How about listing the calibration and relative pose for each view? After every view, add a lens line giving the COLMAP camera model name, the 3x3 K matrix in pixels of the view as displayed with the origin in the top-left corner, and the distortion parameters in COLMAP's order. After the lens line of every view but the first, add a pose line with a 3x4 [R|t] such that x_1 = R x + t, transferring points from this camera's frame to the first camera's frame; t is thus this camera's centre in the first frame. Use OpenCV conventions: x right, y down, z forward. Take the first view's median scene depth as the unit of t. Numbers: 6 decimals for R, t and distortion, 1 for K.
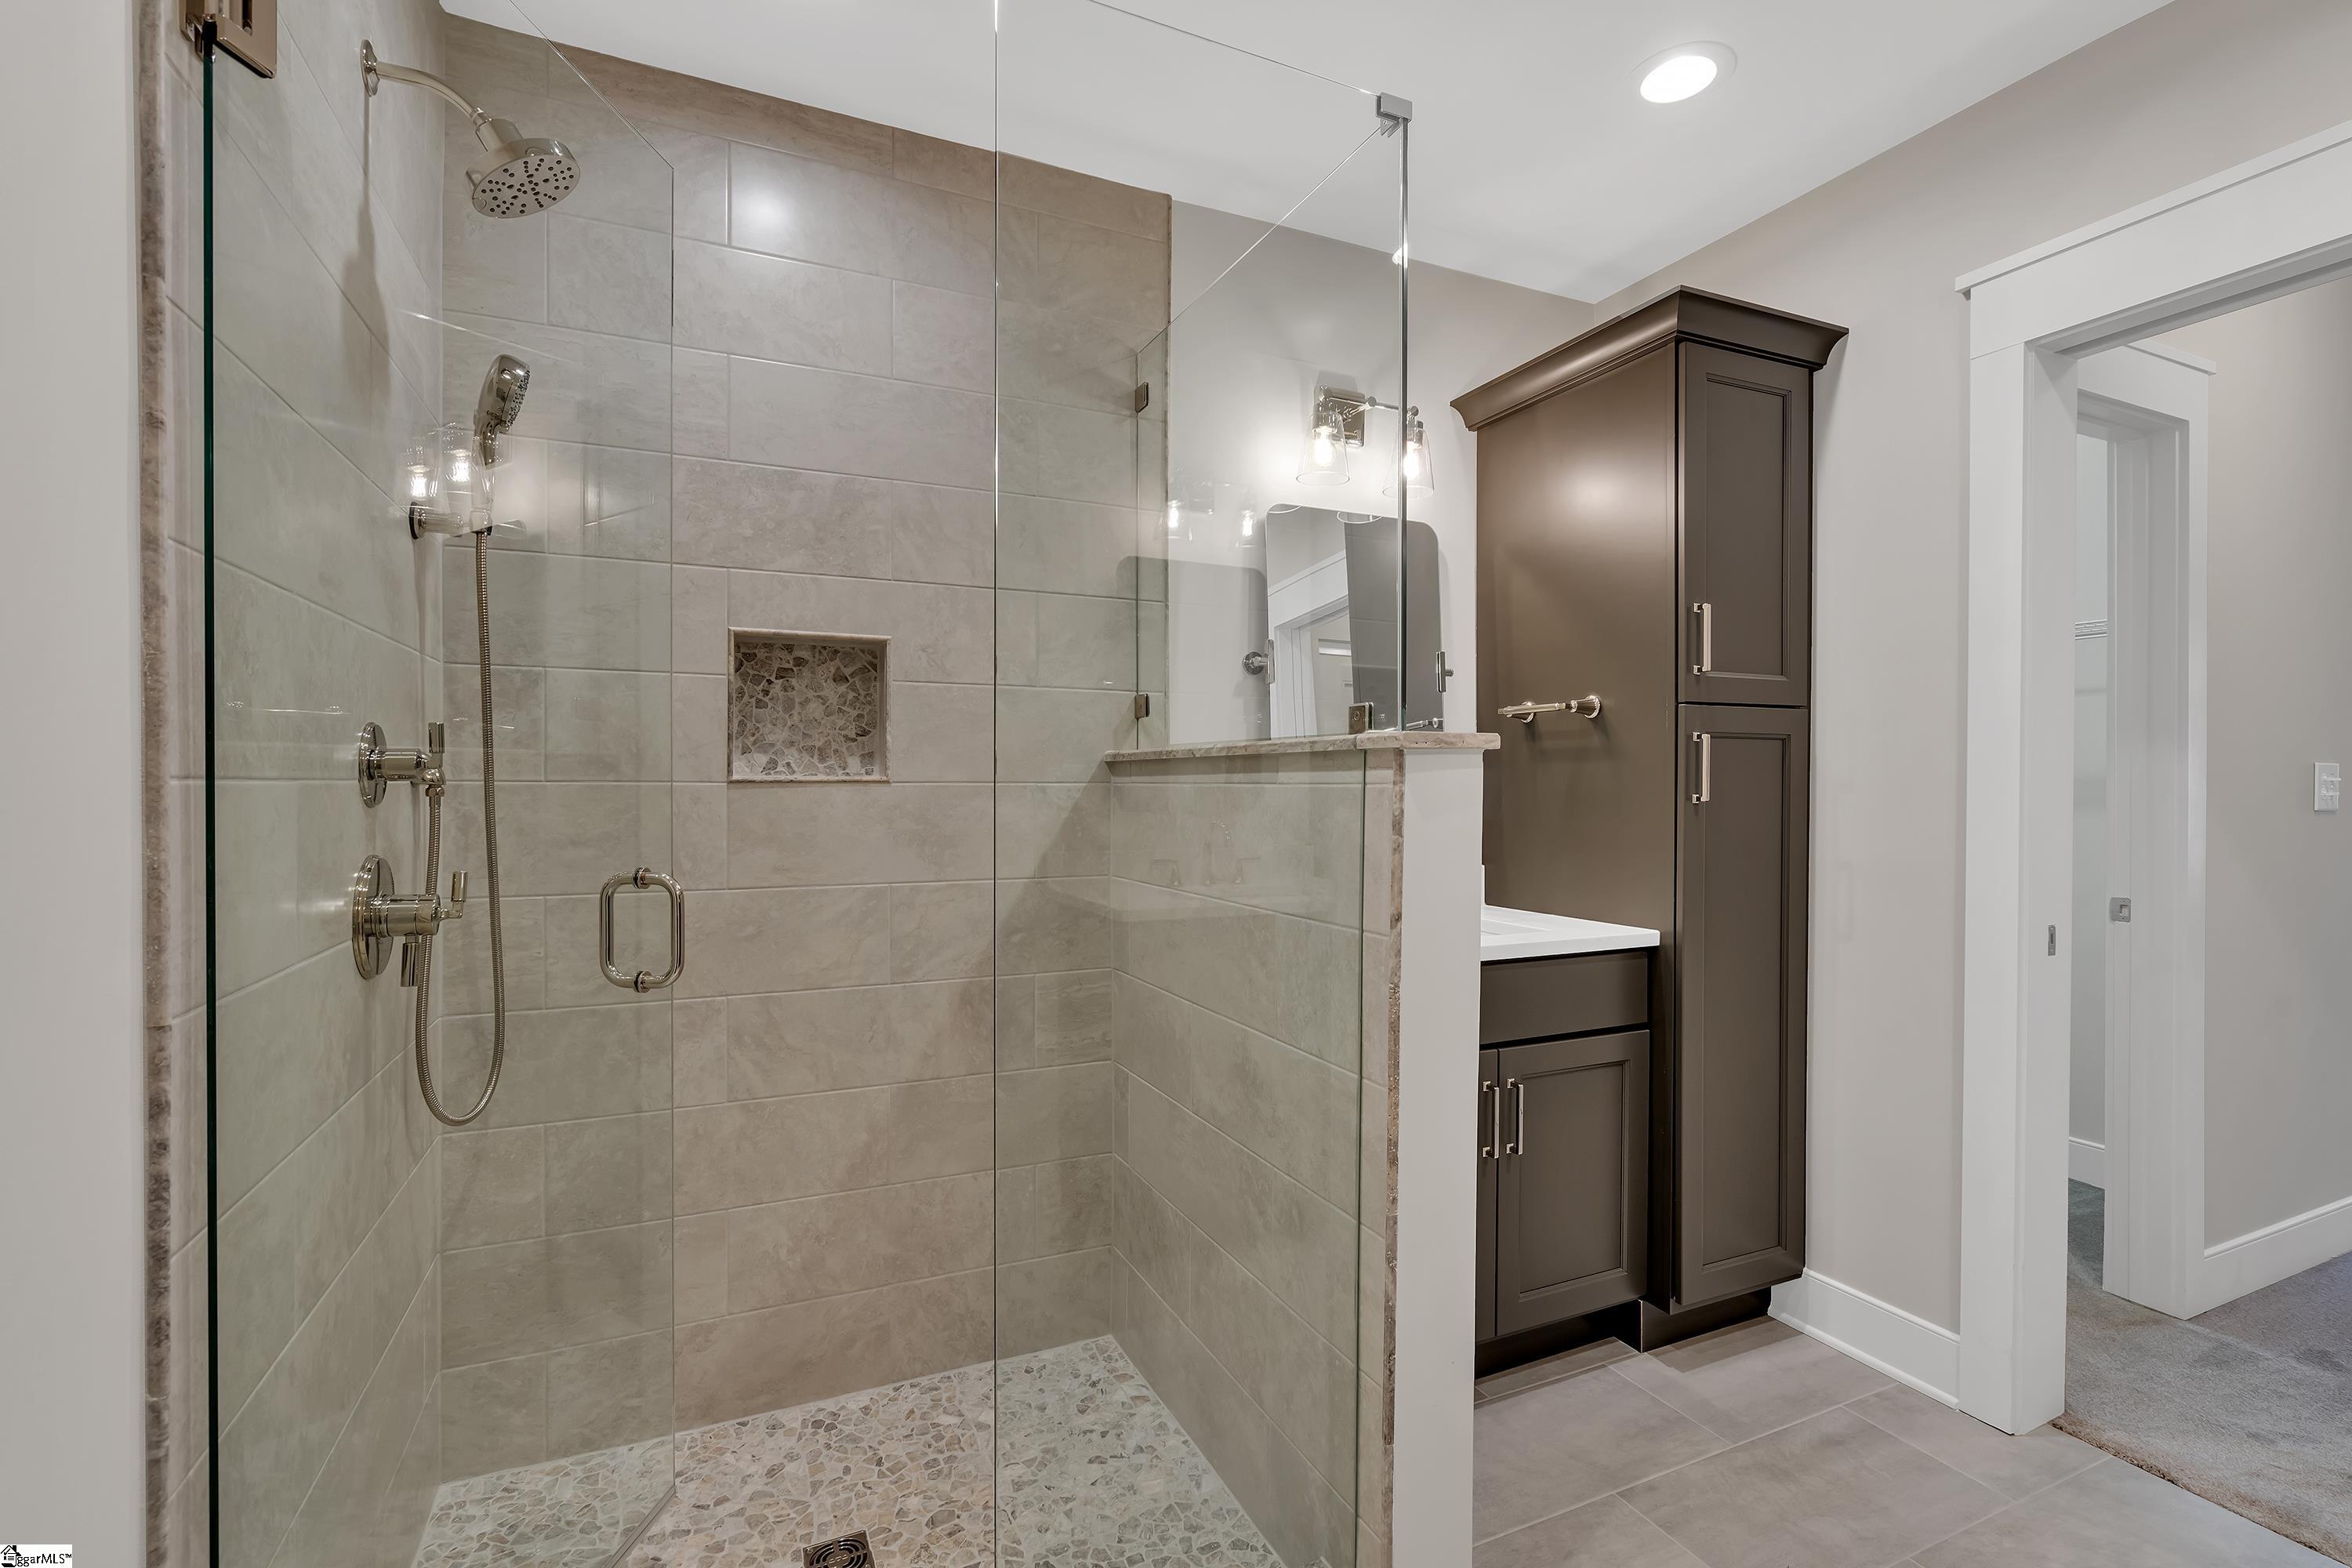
lens RADIAL K [[1050.5, 0, 1166.8], [0, 1050.5, 788.8], [0, 0, 1]] dist [-0.004274, 0.000791]
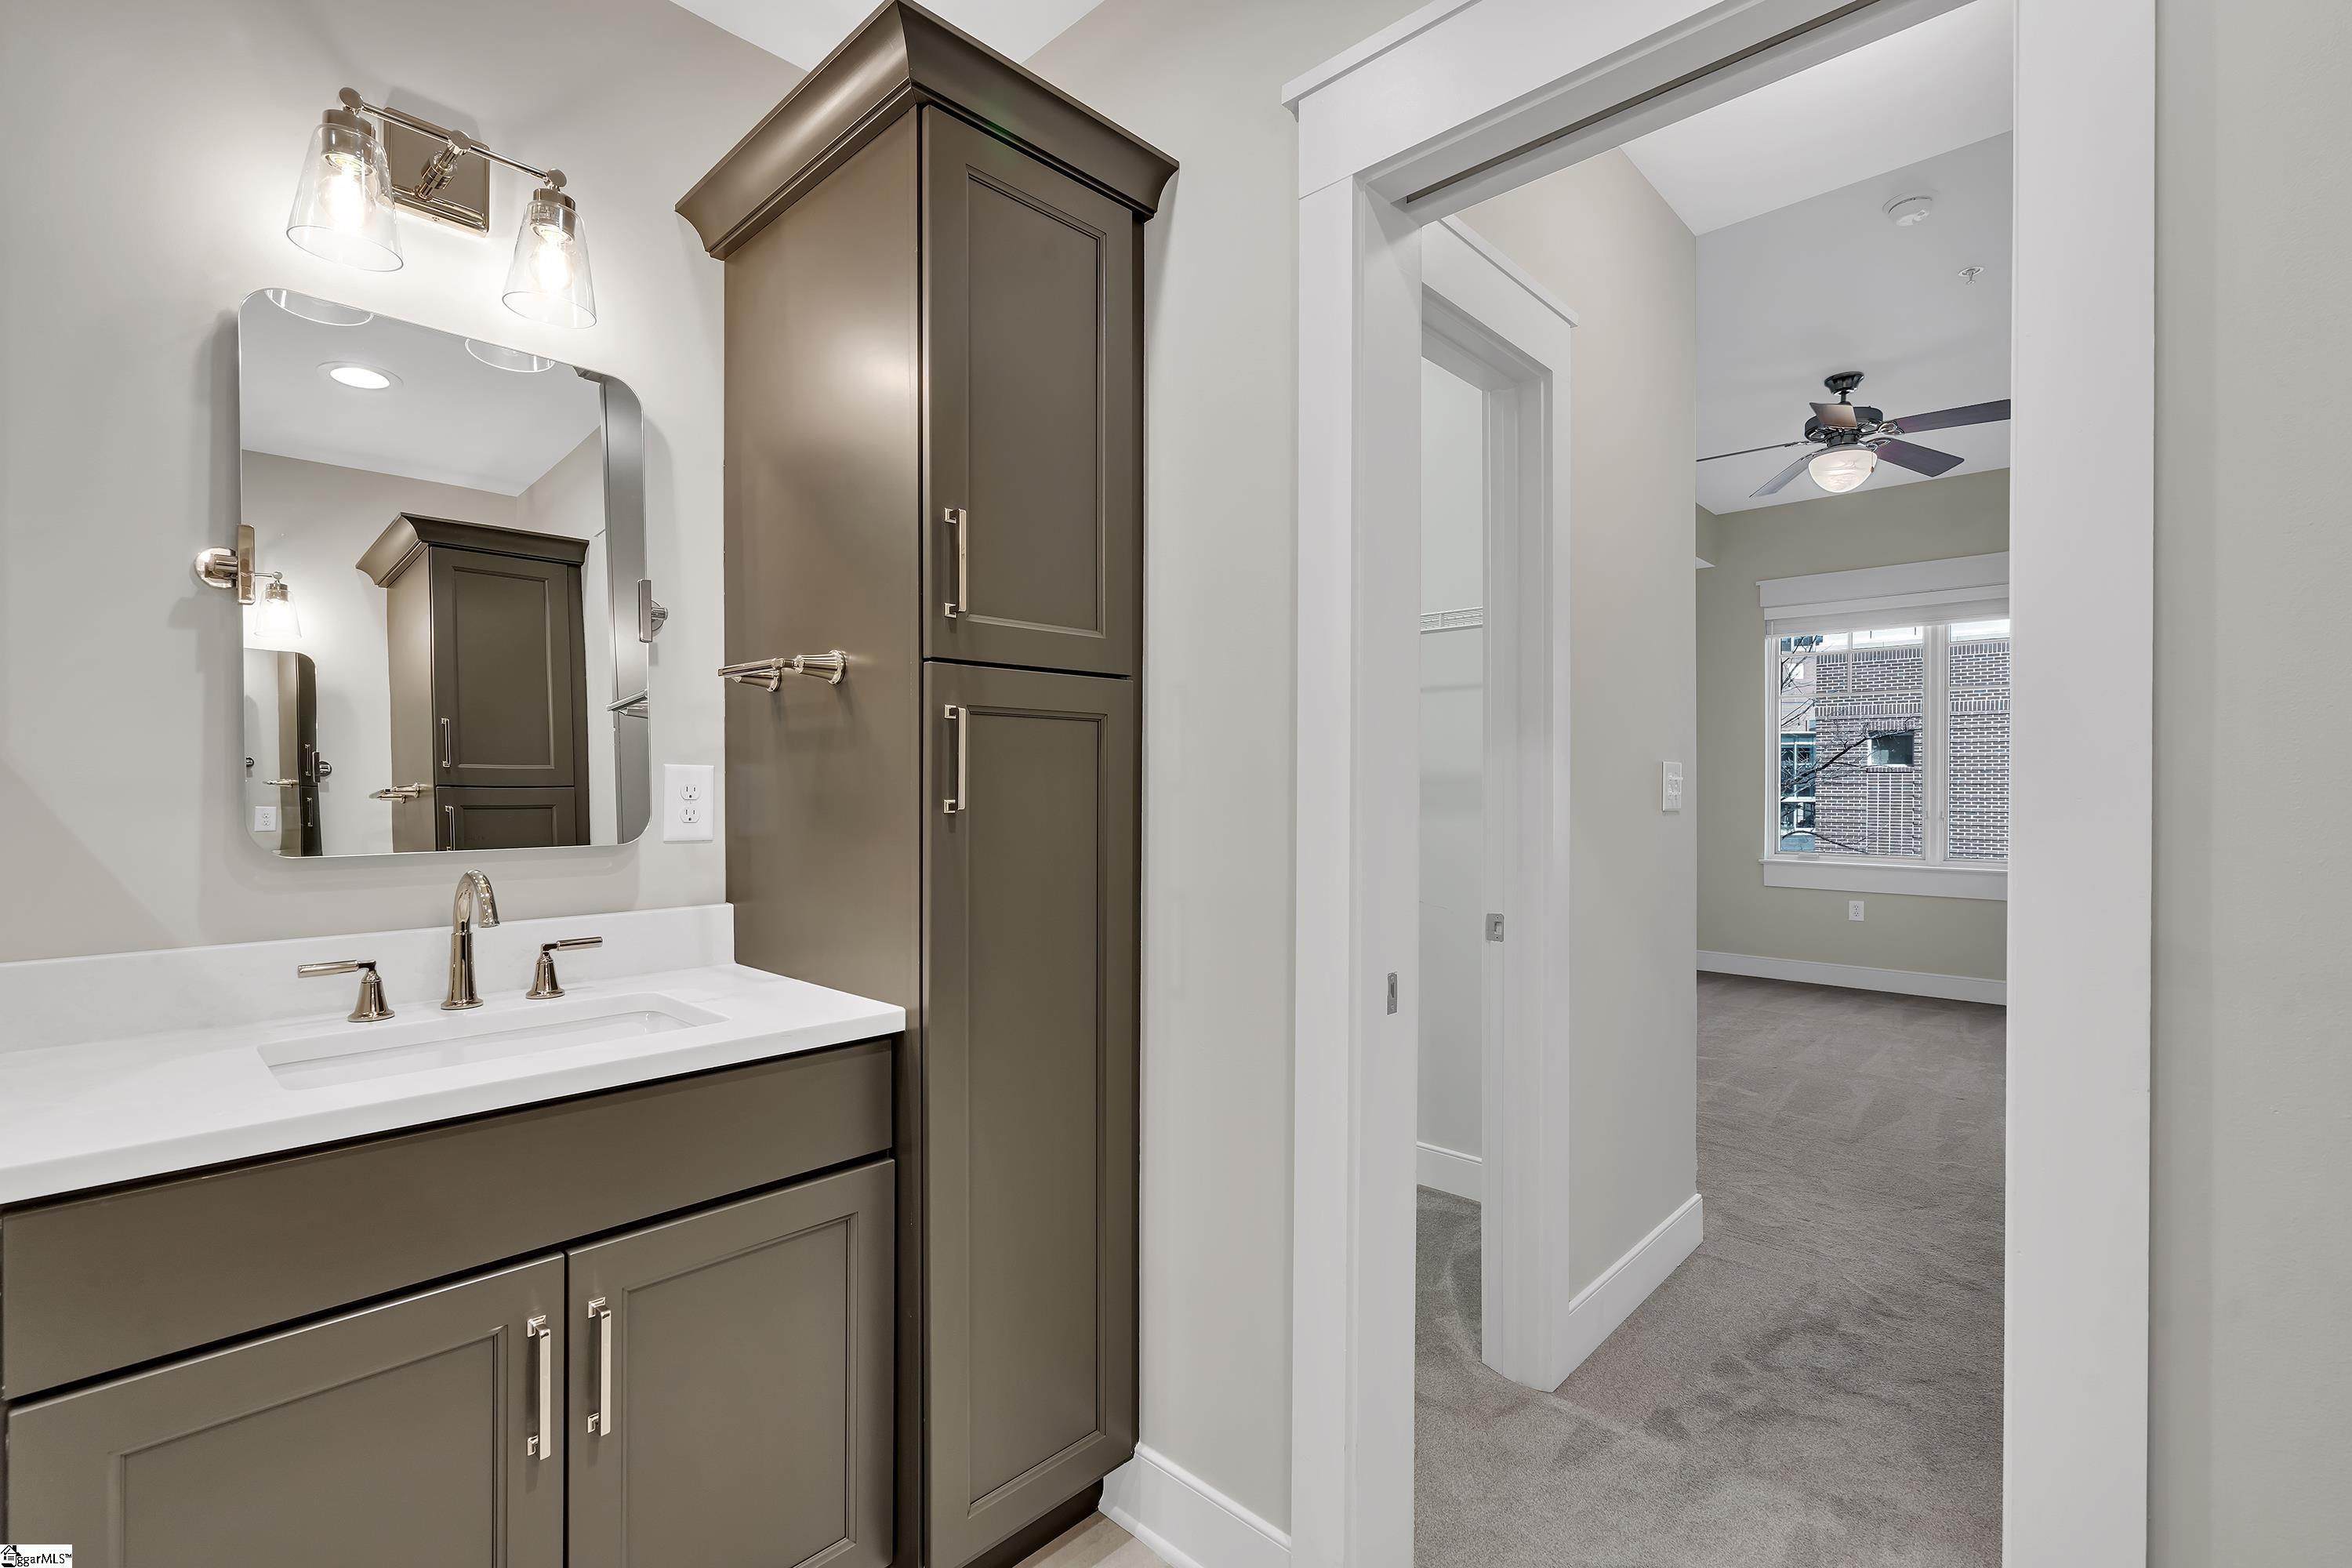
lens RADIAL K [[1050.5, 0, 1176.8], [0, 1050.5, 790.7], [0, 0, 1]] dist [-0.004274, 0.000791]
pose [[0.924813, -0.003245, 0.380409, 0.360800], [0.002756, 0.999995, 0.001828, -0.001060], [-0.380413, -0.000642, 0.924816, 0.315409]]
